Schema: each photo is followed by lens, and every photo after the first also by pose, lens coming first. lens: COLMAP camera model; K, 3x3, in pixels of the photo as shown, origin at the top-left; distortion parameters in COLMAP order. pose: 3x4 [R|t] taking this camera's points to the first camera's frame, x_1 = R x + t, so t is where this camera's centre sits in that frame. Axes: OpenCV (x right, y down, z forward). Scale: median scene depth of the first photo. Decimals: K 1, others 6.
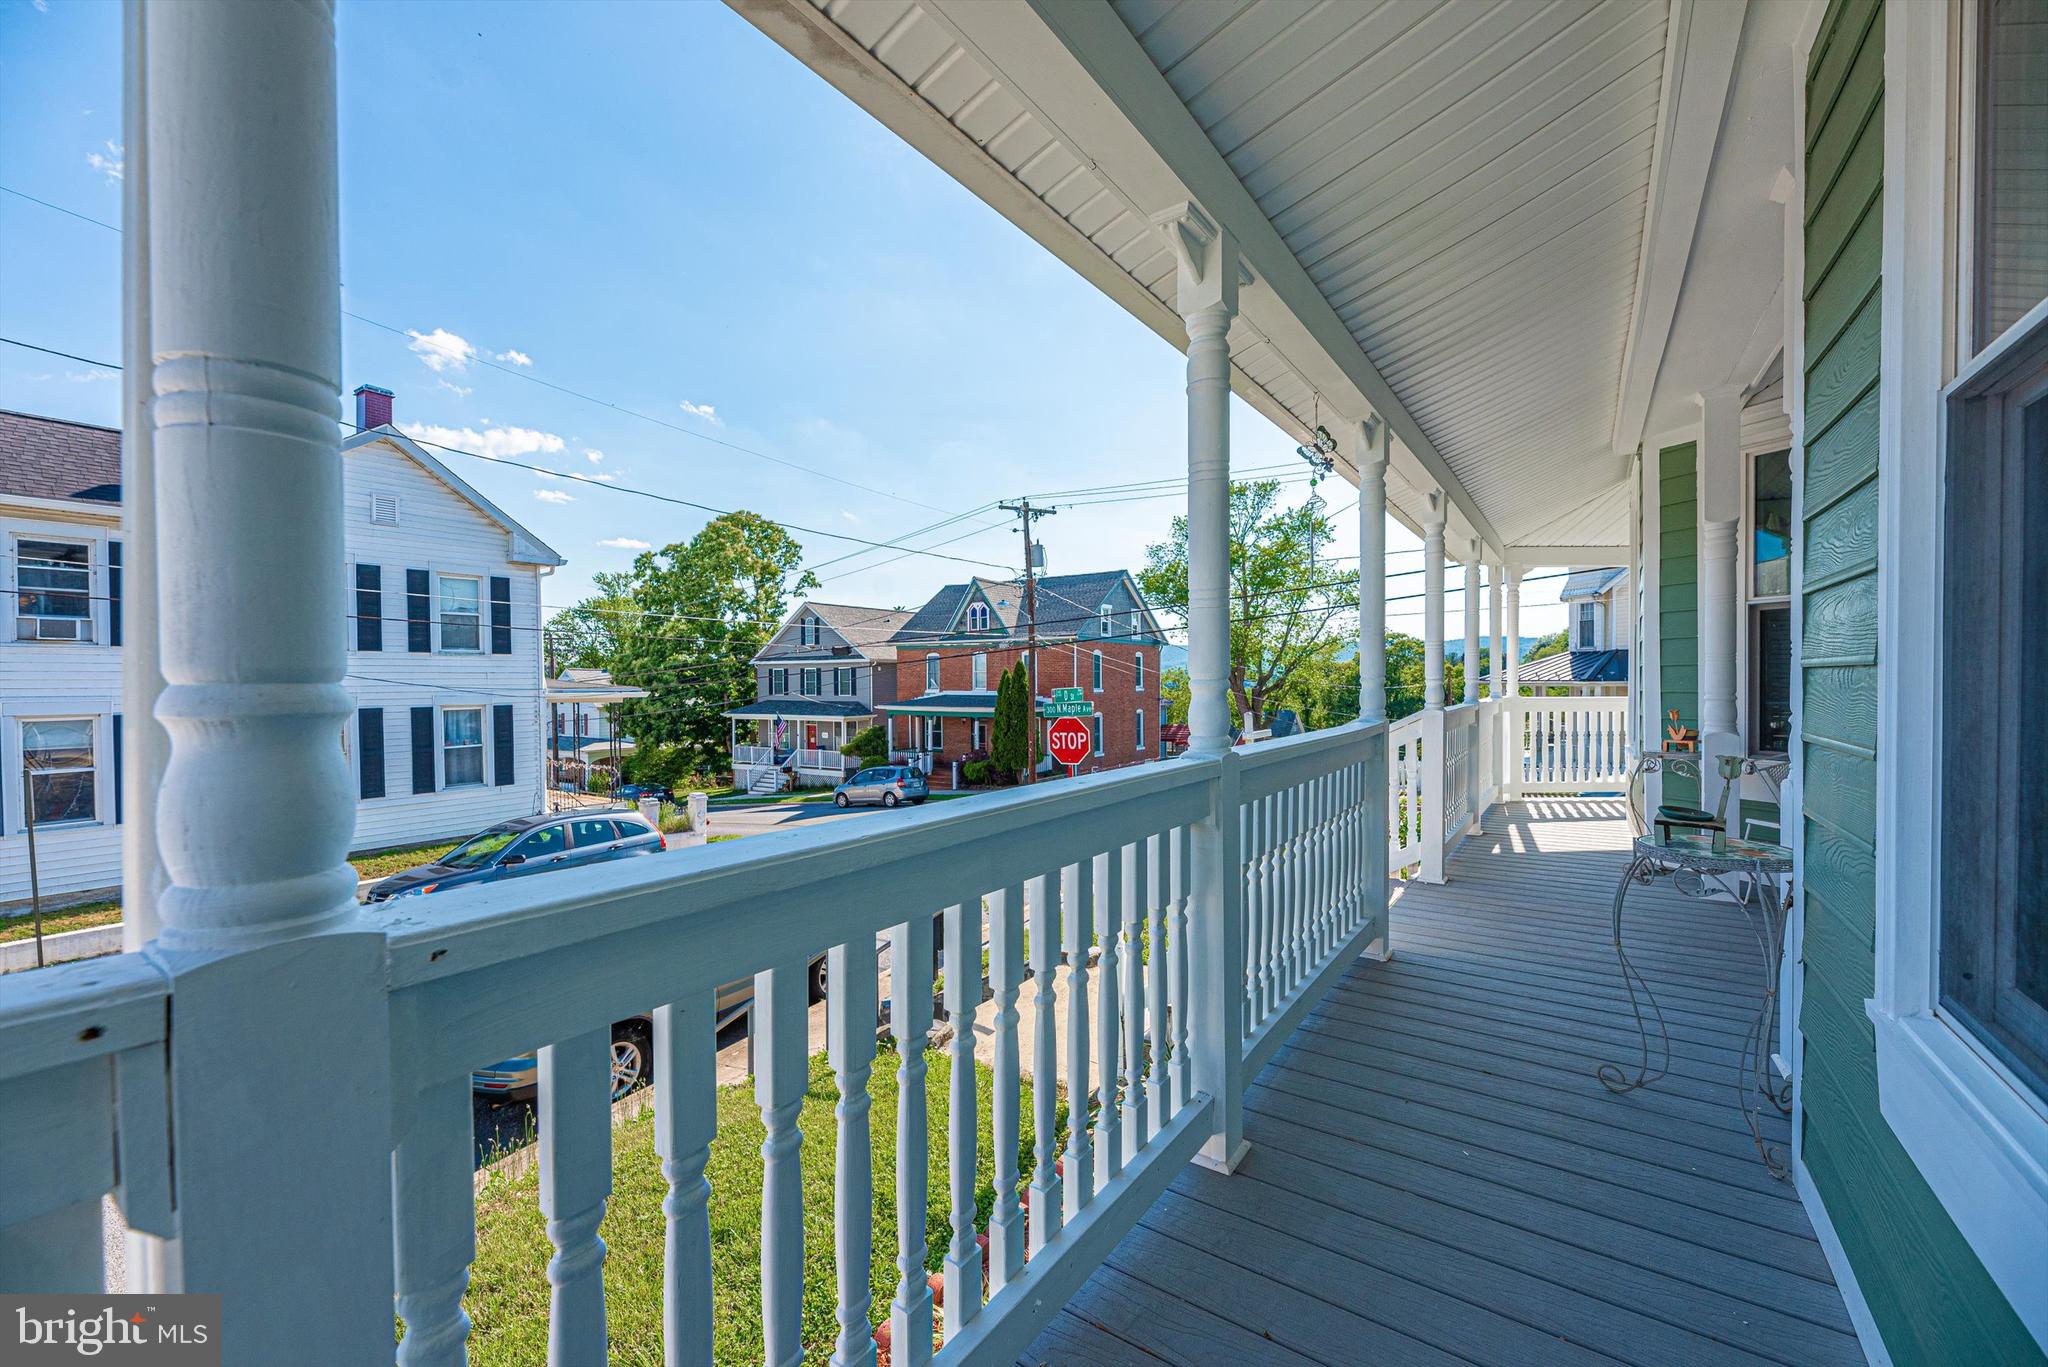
lens RADIAL K [[825.3, 0, 1010.7], [0, 825.3, 688.7], [0, 0, 1]] dist [0.010478, 0.002536]
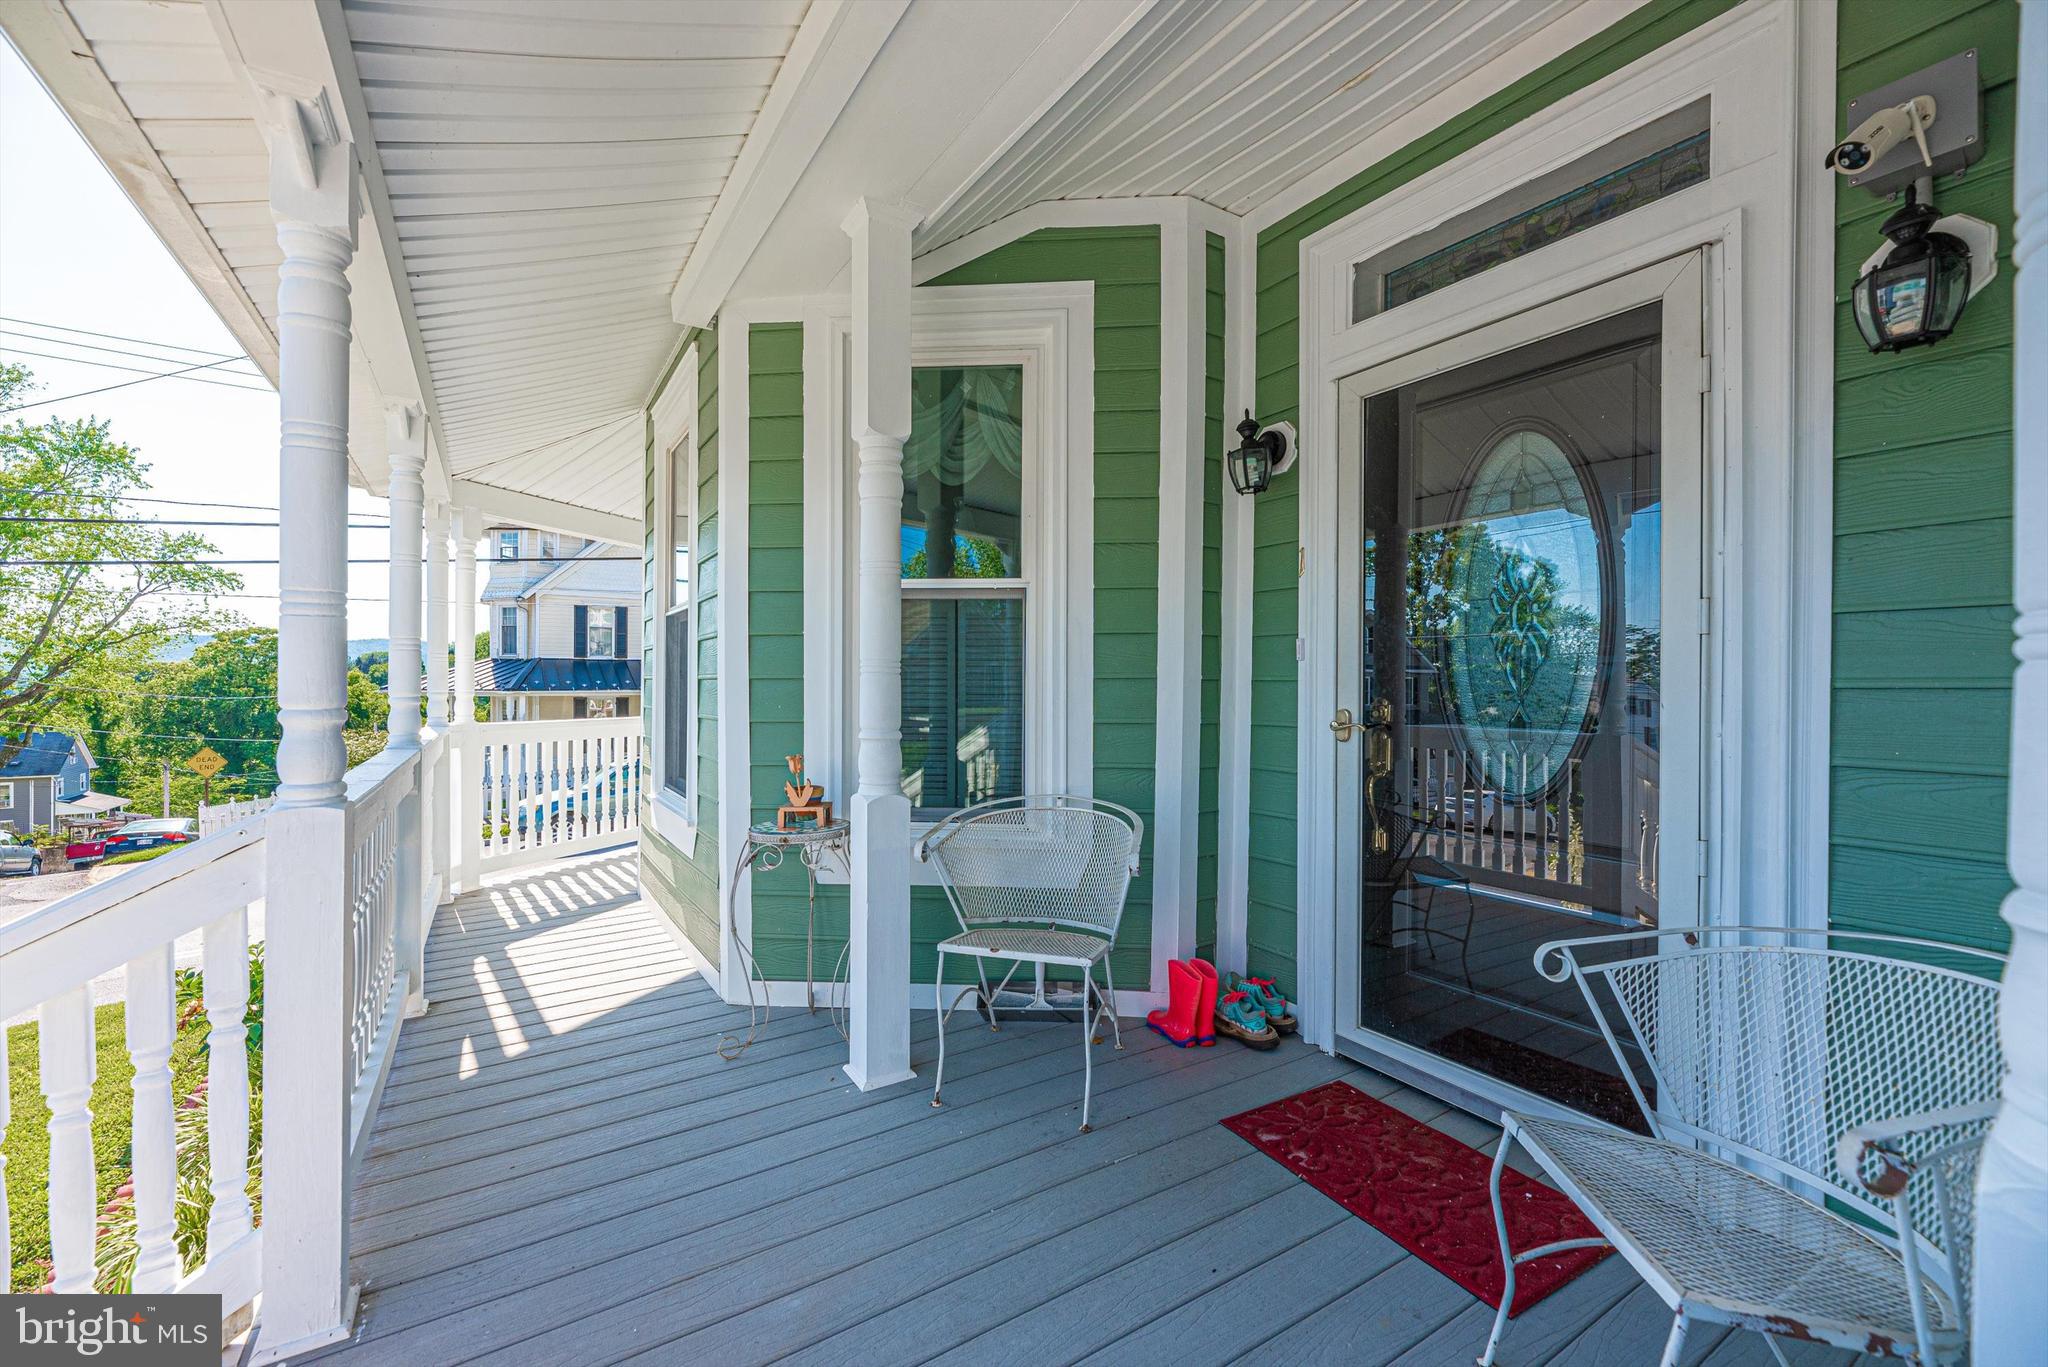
lens RADIAL K [[825.3, 0, 1004.1], [0, 825.3, 685.9], [0, 0, 1]] dist [0.010478, 0.002536]
pose [[0.399127, 0.006137, 0.916875, 0.058523], [0.005197, 0.999946, -0.008956, -0.002952], [-0.916881, 0.008339, 0.399074, 0.113517]]
